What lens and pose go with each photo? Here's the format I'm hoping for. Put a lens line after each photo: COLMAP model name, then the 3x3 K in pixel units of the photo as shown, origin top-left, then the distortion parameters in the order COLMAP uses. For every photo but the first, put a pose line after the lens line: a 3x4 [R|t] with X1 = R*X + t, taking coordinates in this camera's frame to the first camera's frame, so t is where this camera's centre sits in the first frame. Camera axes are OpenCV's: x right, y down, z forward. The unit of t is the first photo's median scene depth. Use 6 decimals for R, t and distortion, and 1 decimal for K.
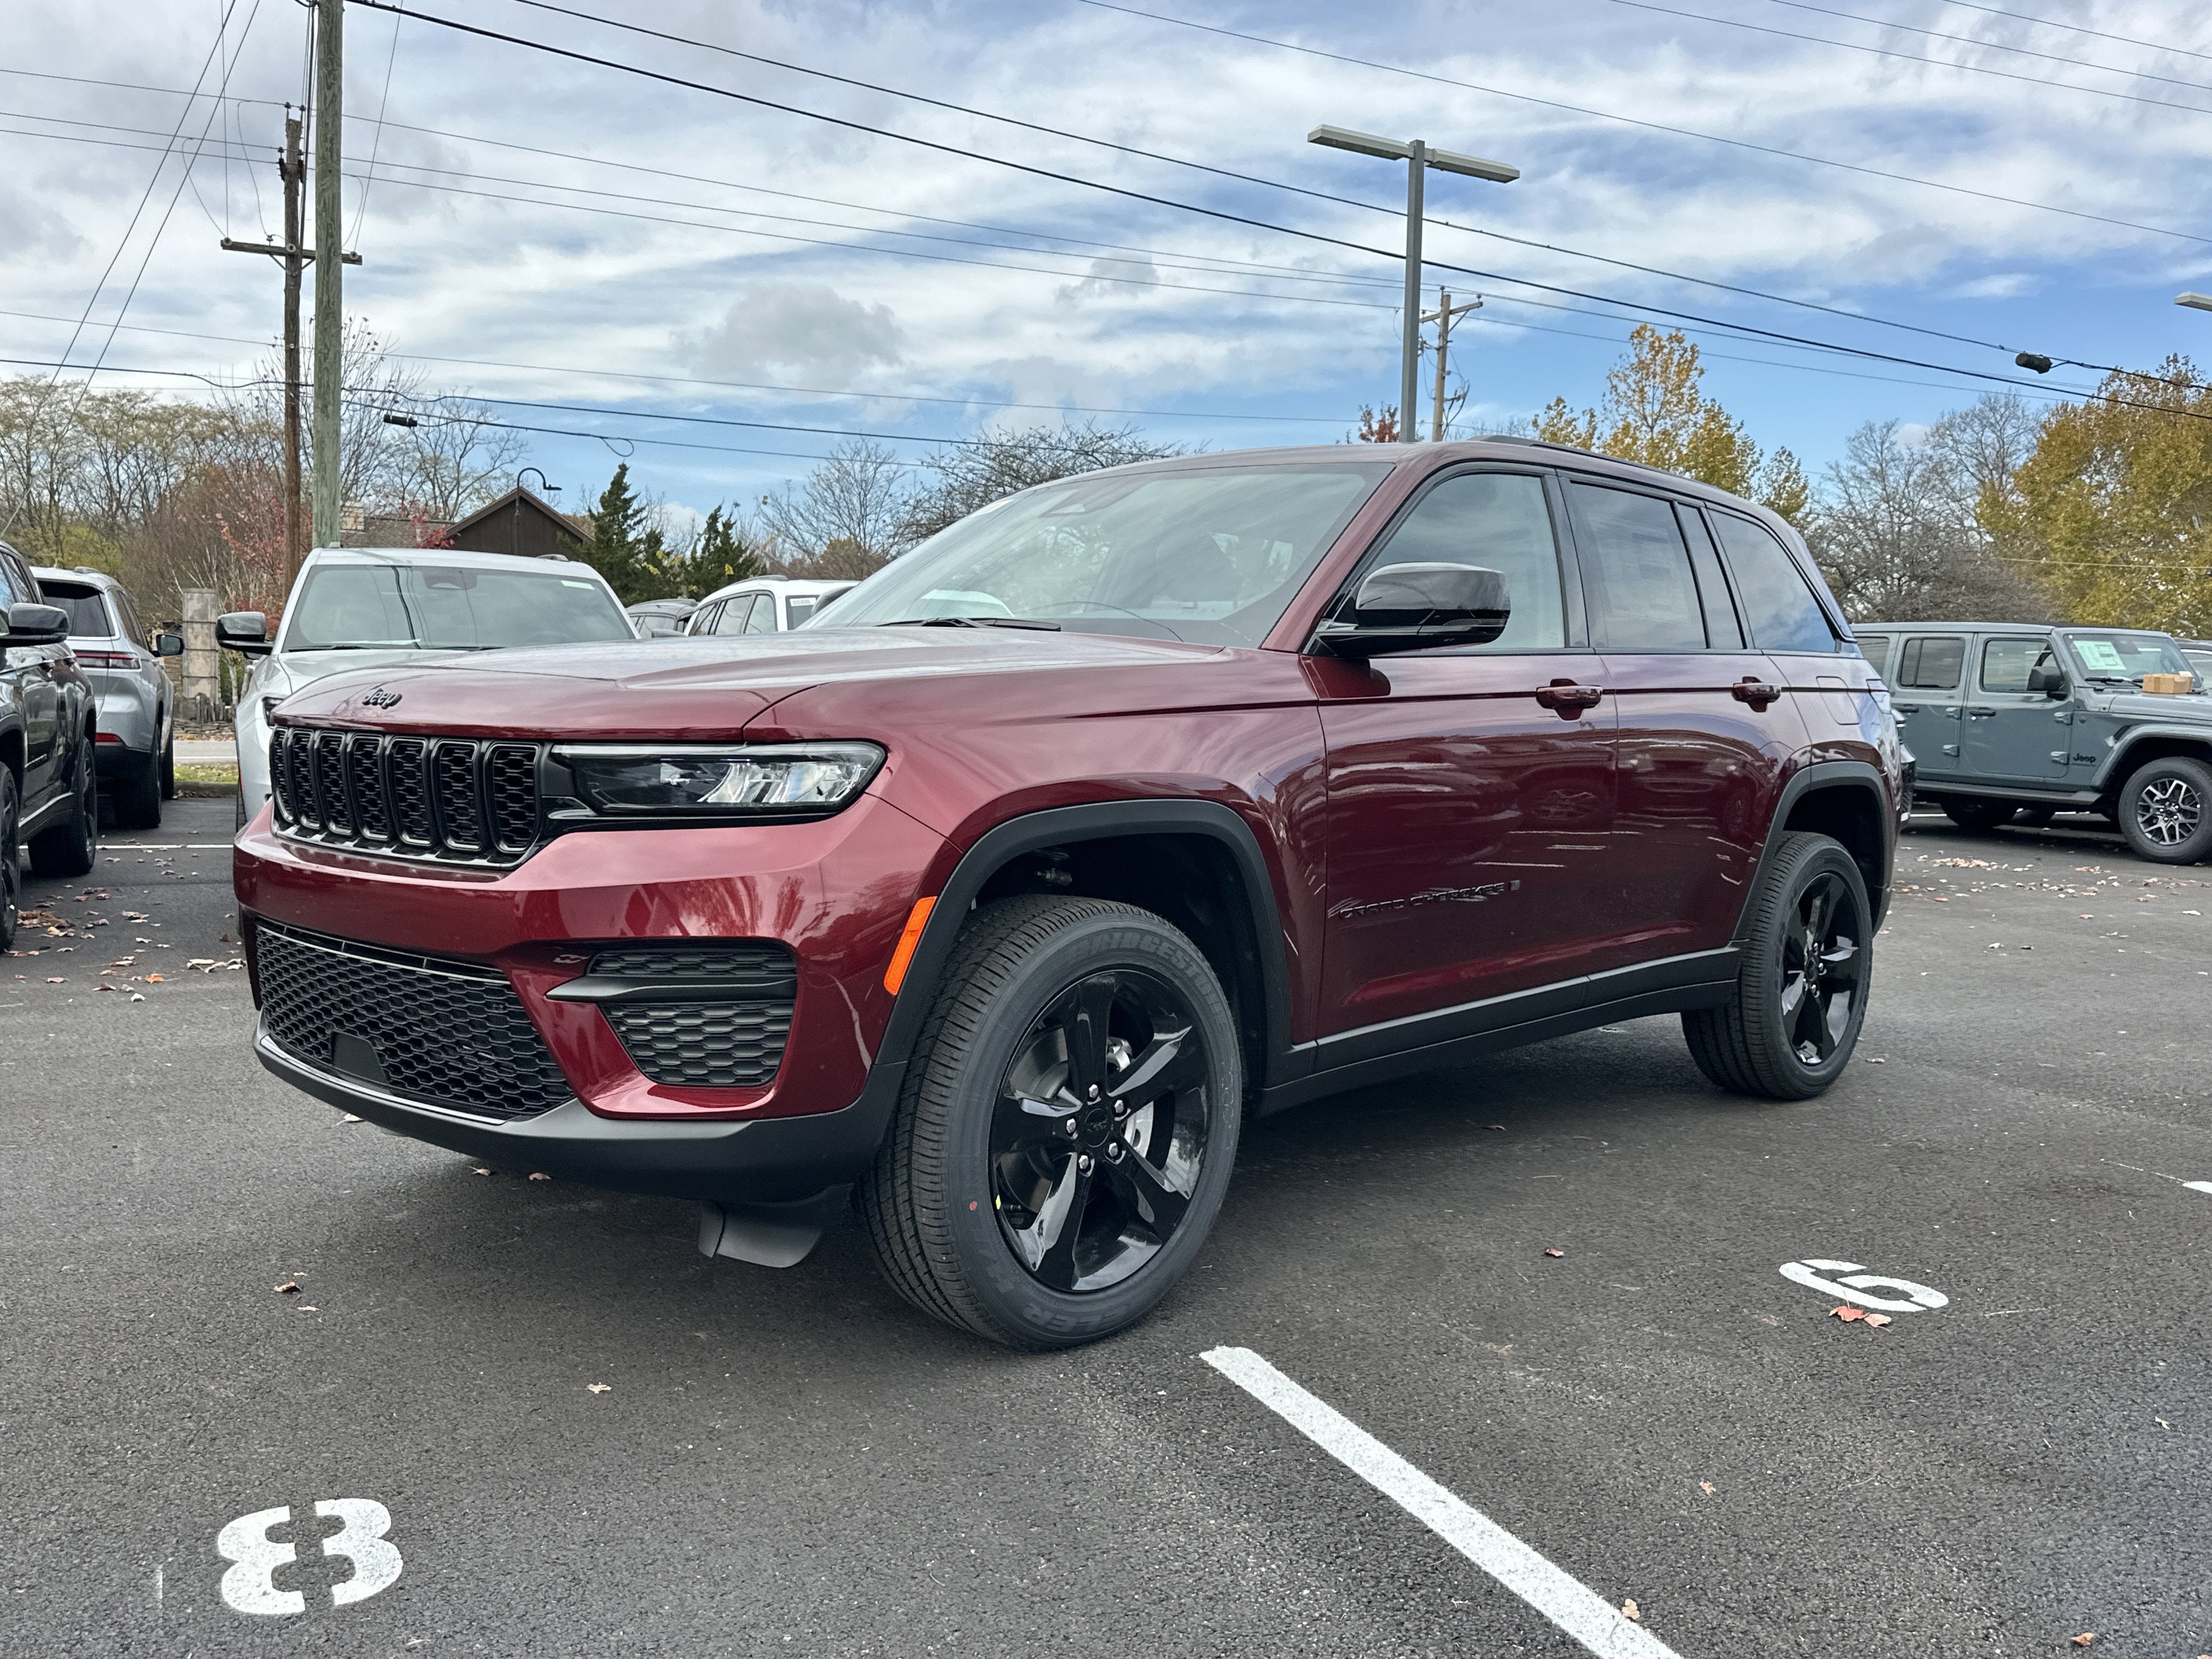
lens RADIAL K [[1806.8, 0, 1107.2], [0, 1806.8, 852.1], [0, 0, 1]] dist [0.130318, -0.209692]
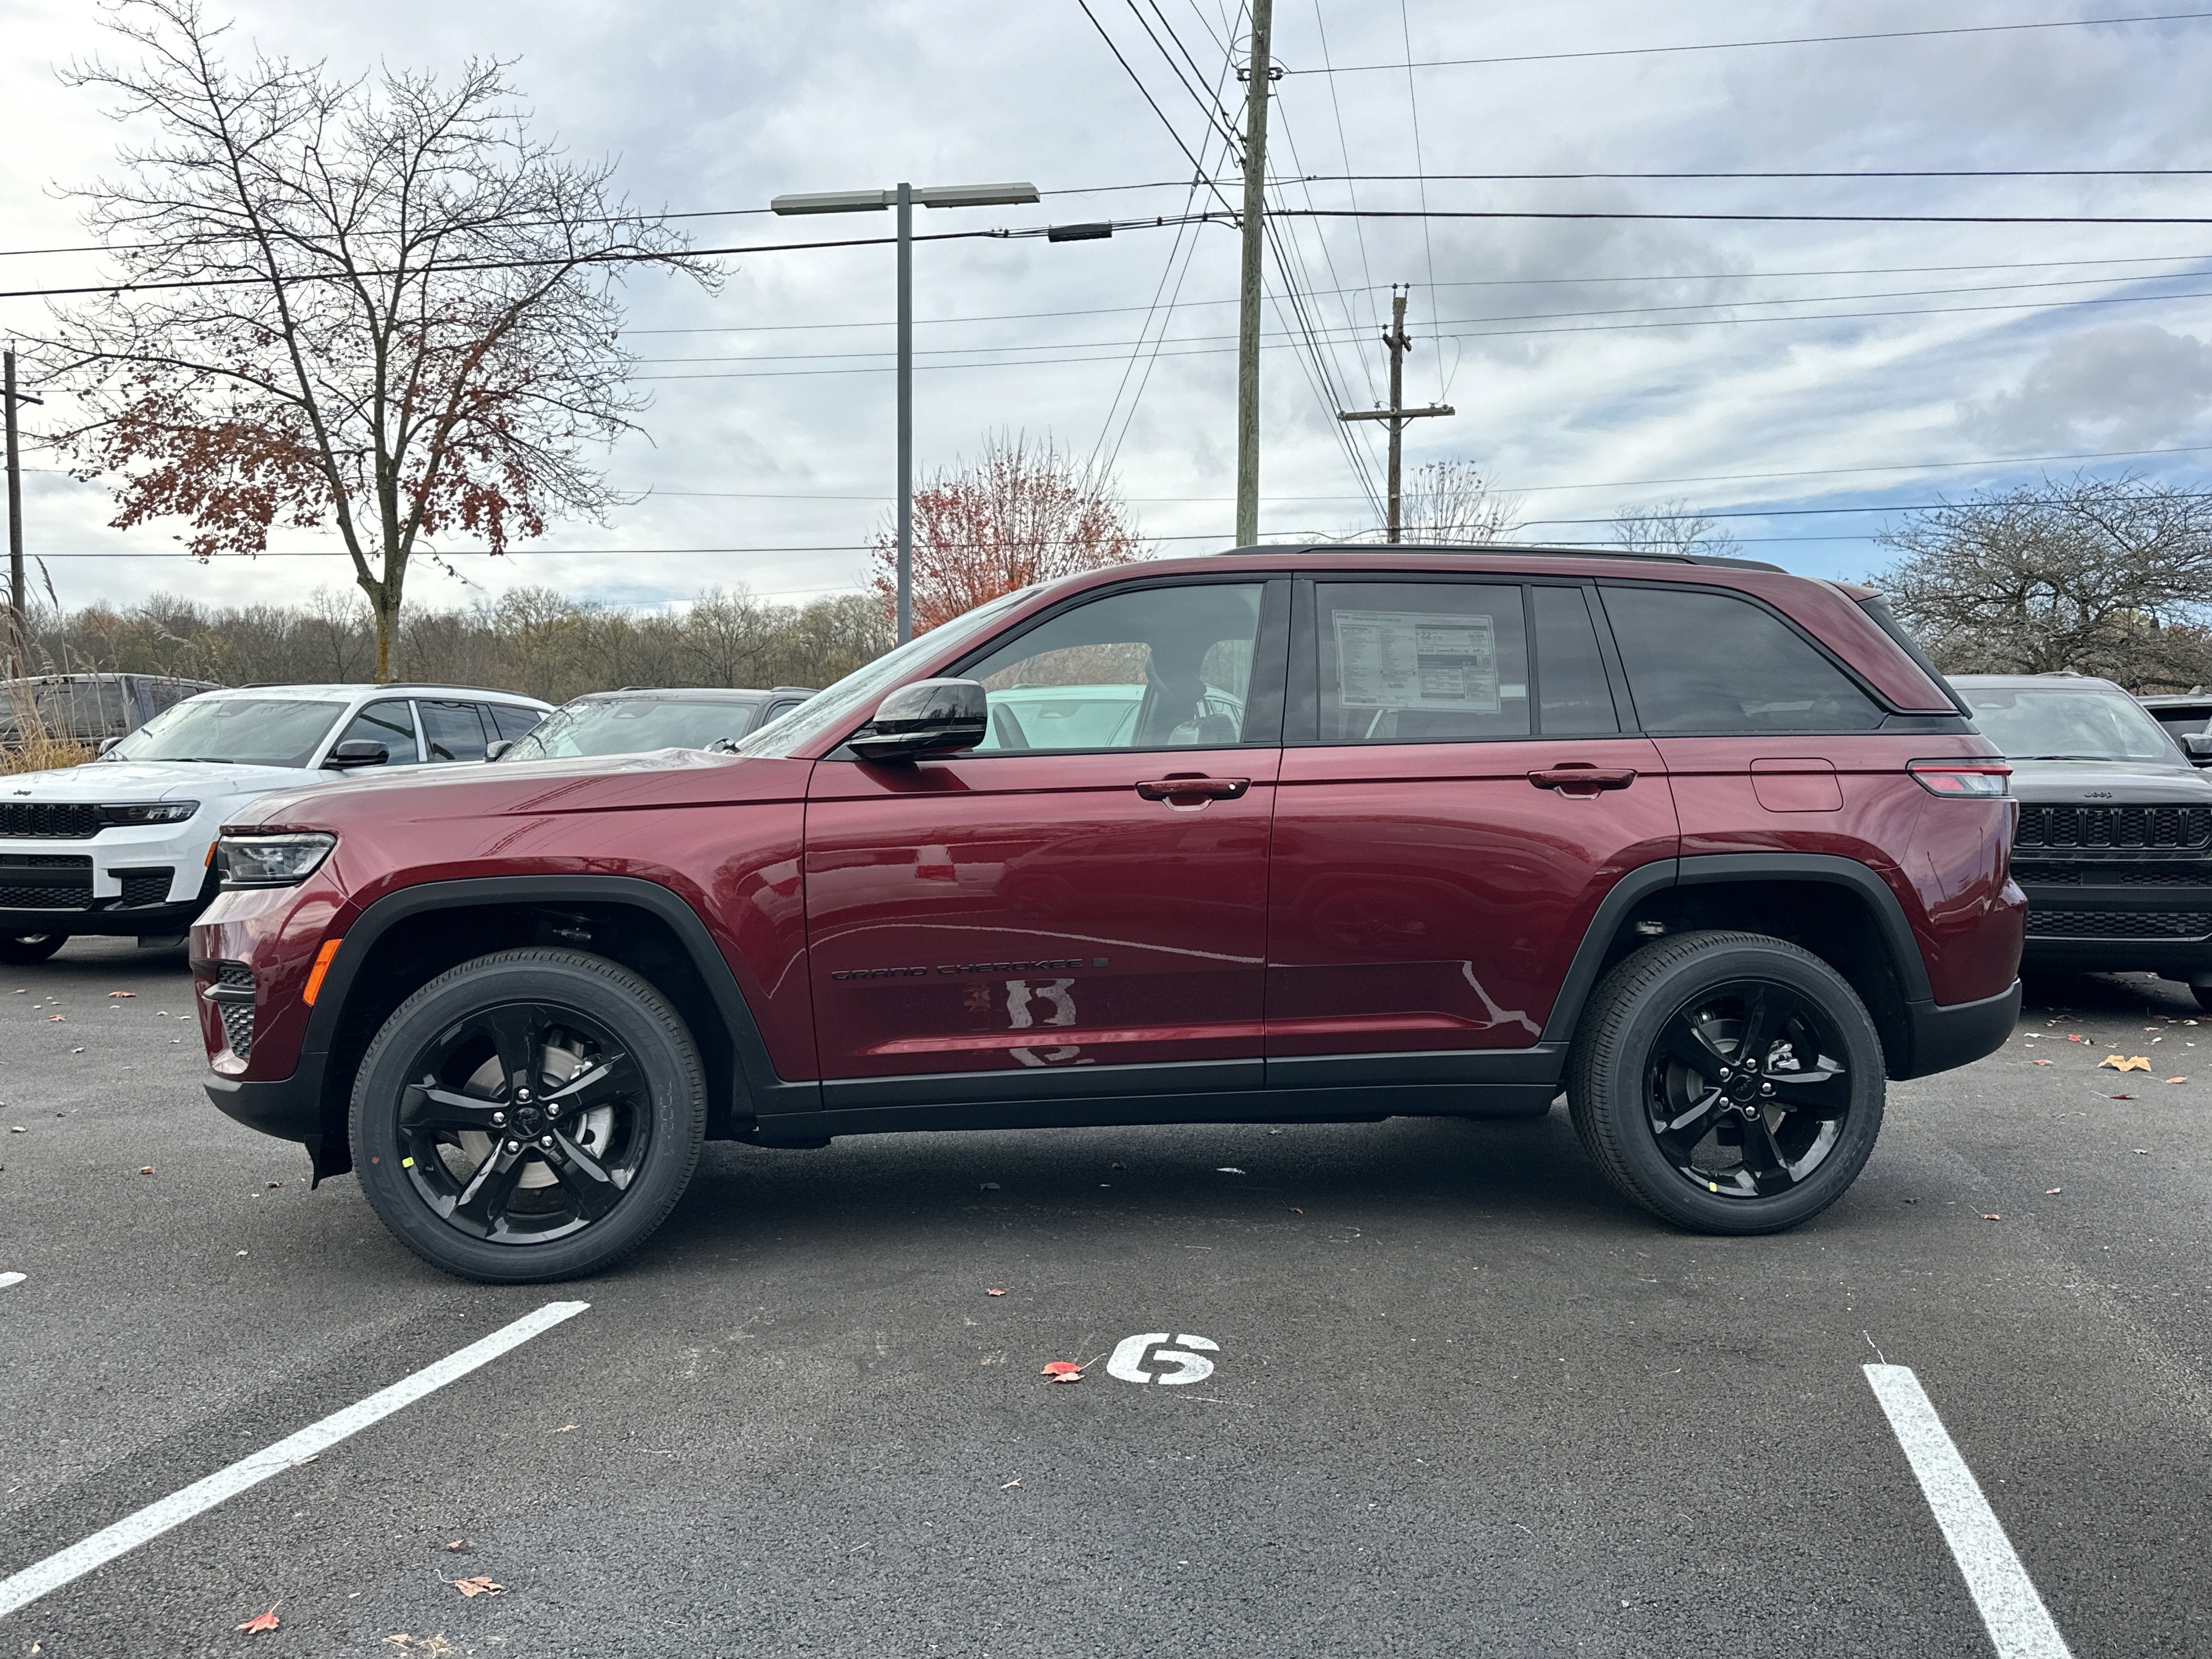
lens RADIAL K [[1817.8, 0, 1101.4], [0, 1817.8, 838.5], [0, 0, 1]] dist [0.103766, -0.138741]
pose [[0.792710, -0.005482, -0.609575, 1.097622], [-0.033323, 0.998075, -0.052310, 0.000479], [0.608688, 0.061780, 0.791001, 0.166403]]
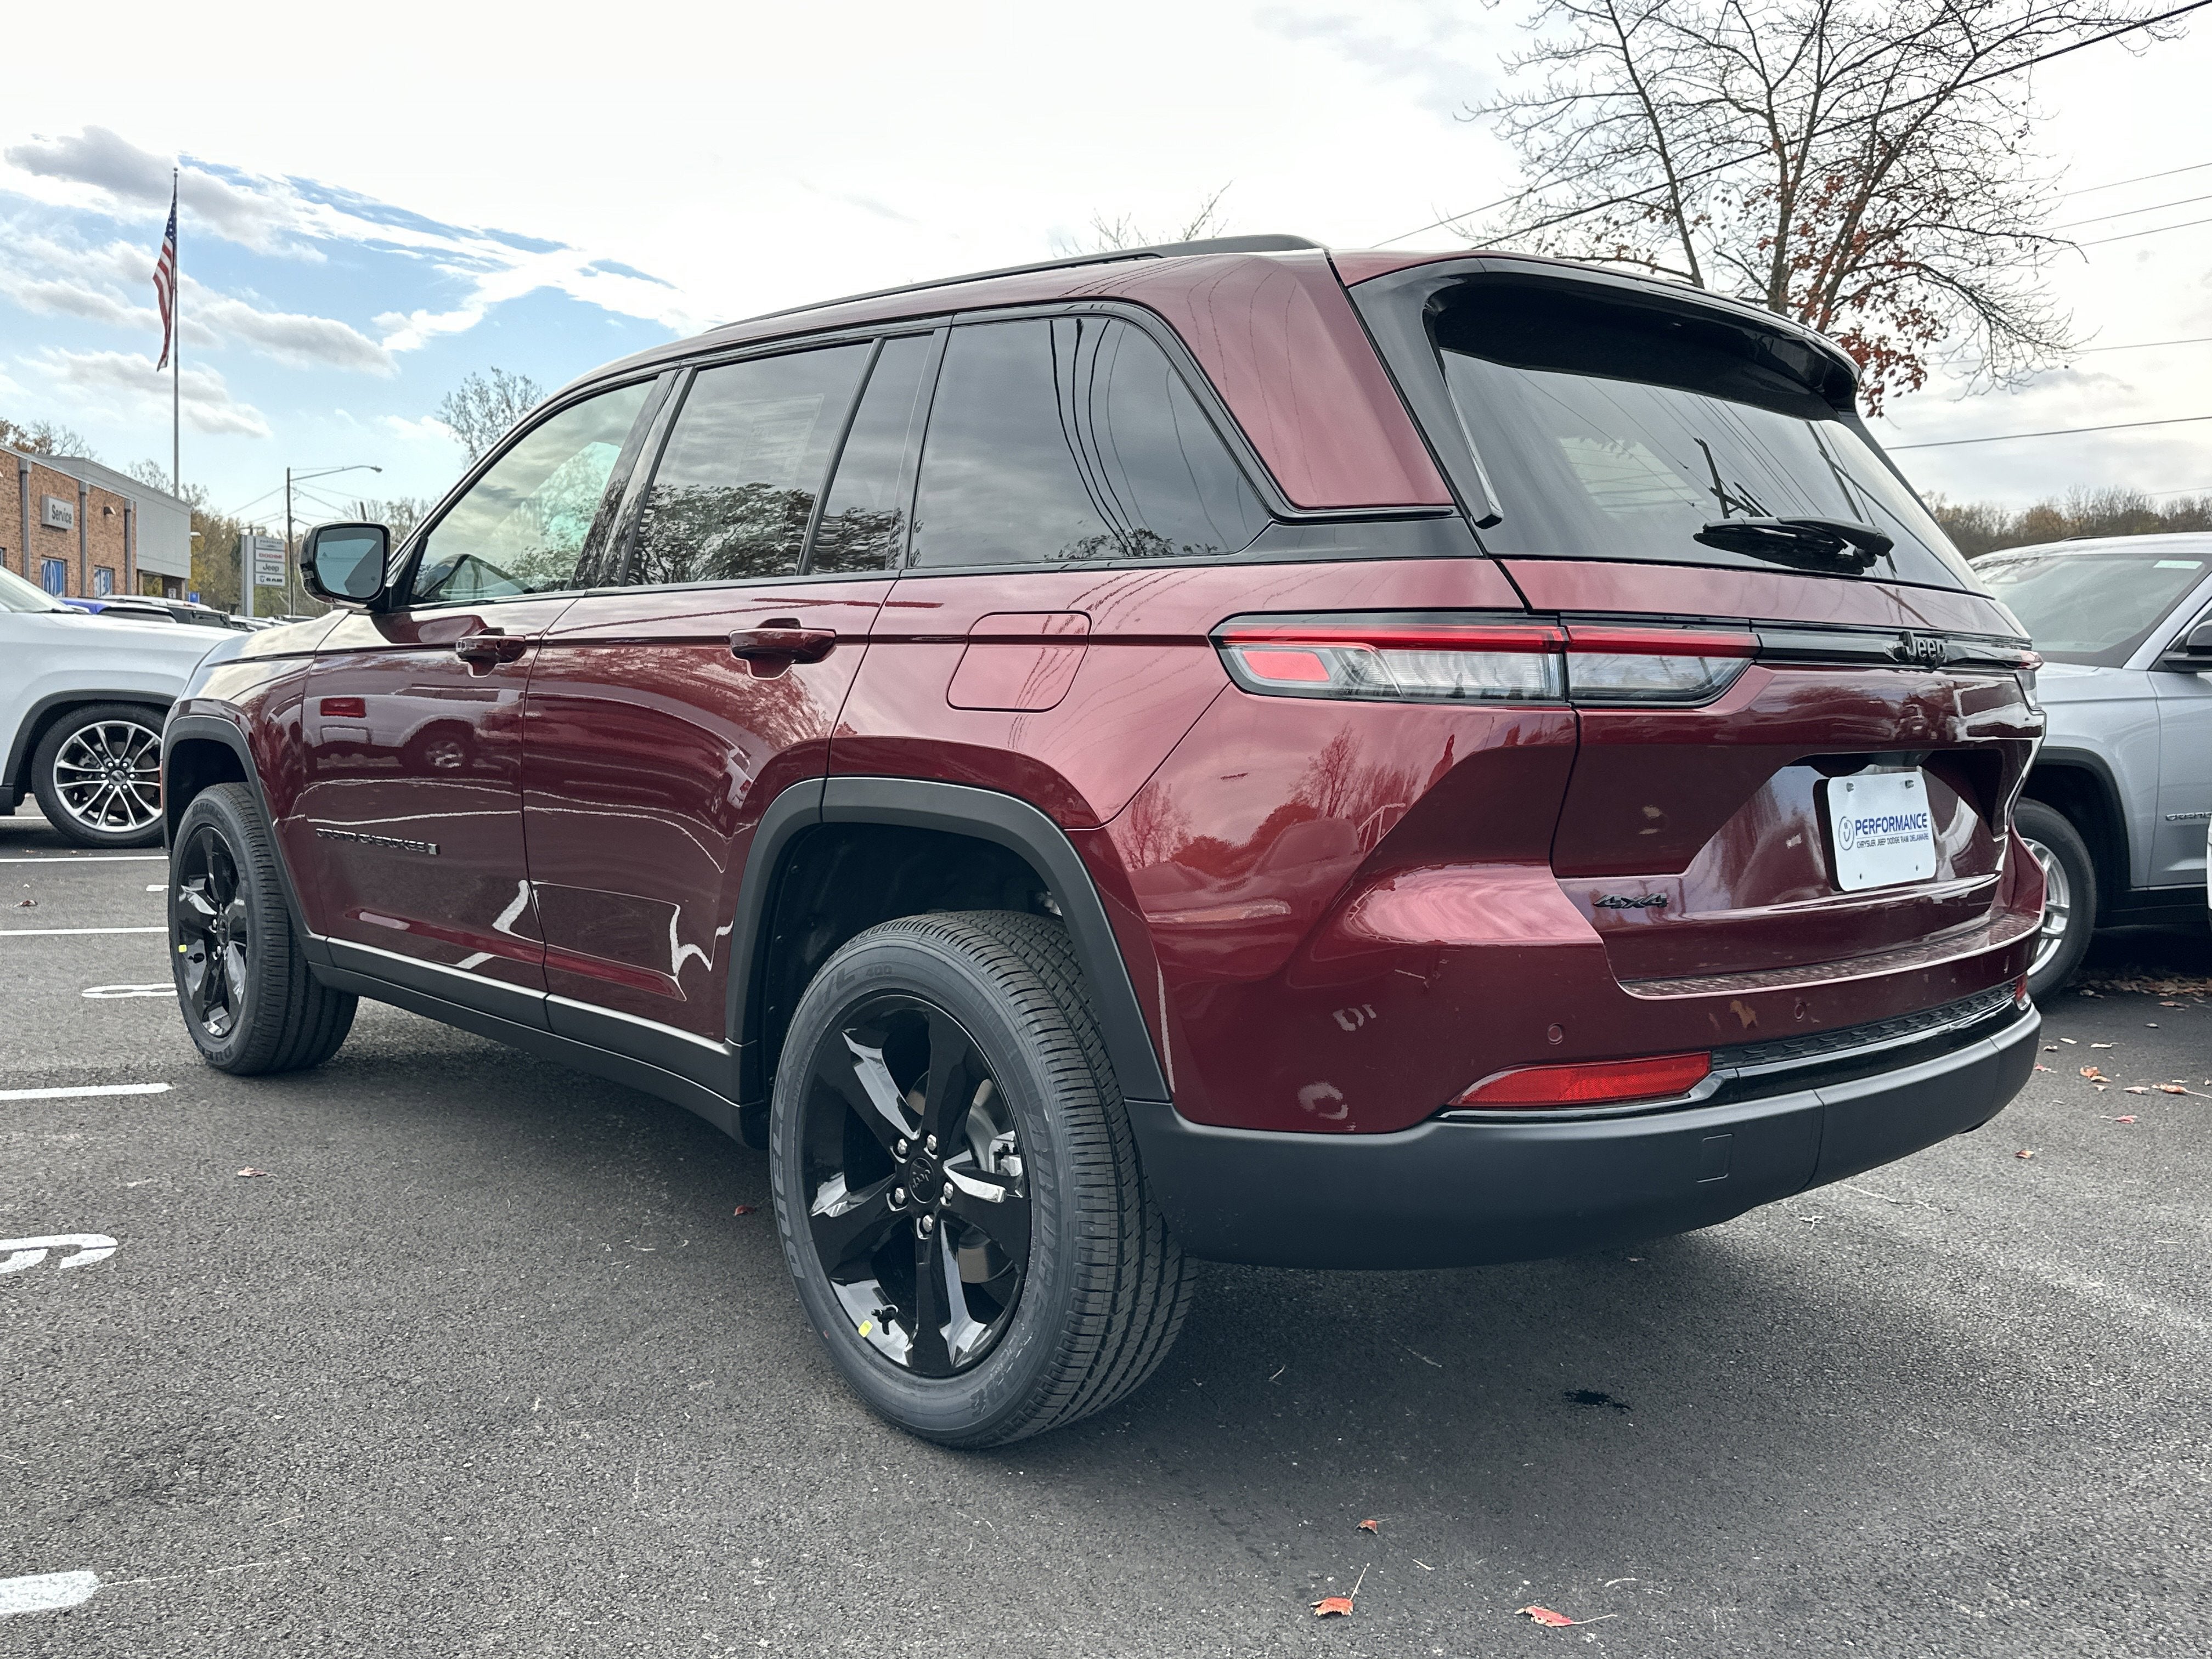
lens RADIAL K [[1824.7, 0, 1105.9], [0, 1824.7, 866.7], [0, 0, 1]] dist [0.101675, -0.150597]
pose [[-0.063312, 0.086776, -0.994214, 1.425053], [-0.111938, 0.989309, 0.093477, -0.125318], [0.991696, 0.117209, -0.052922, 1.724603]]
